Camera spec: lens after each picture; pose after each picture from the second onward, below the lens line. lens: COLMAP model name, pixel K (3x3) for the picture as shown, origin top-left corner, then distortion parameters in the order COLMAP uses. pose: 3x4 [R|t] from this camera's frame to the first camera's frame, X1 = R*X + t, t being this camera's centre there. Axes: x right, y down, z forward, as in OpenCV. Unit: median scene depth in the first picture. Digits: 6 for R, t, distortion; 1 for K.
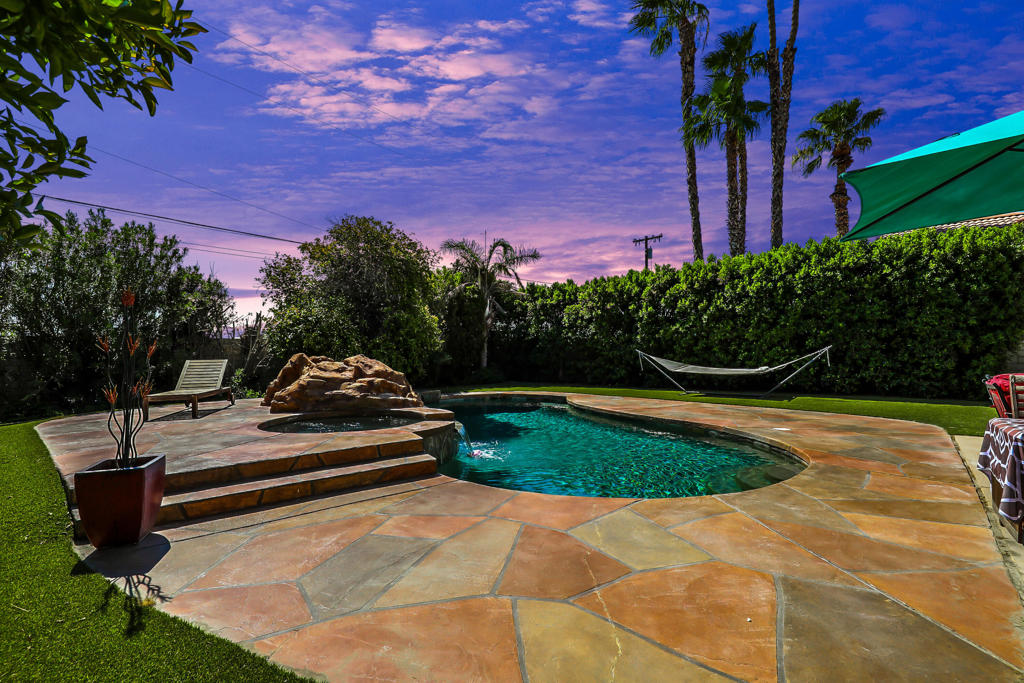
lens RADIAL K [[484.1, 0, 508.8], [0, 484.1, 351.5], [0, 0, 1]] dist [-0.004965, -0.001500]
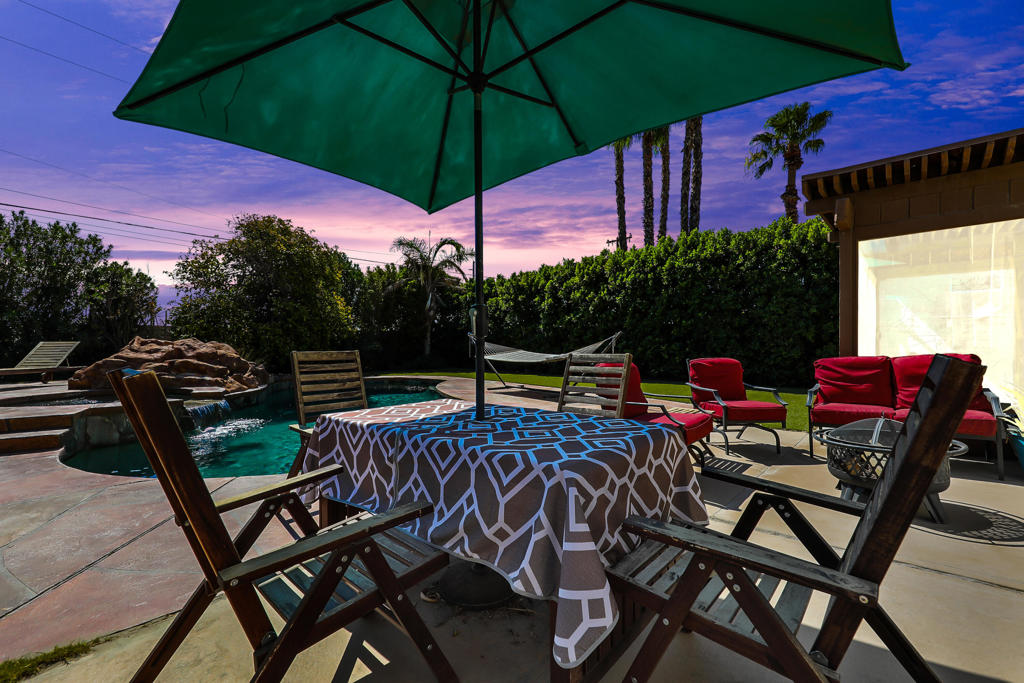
lens RADIAL K [[428.9, 0, 508.1], [0, 428.9, 349.2], [0, 0, 1]] dist [-0.001028, -0.000453]
pose [[0.998050, 0.008241, -0.061869, 0.324370], [-0.007431, 0.999884, 0.013324, 0.009383], [0.061972, -0.012838, 0.997995, 0.057855]]
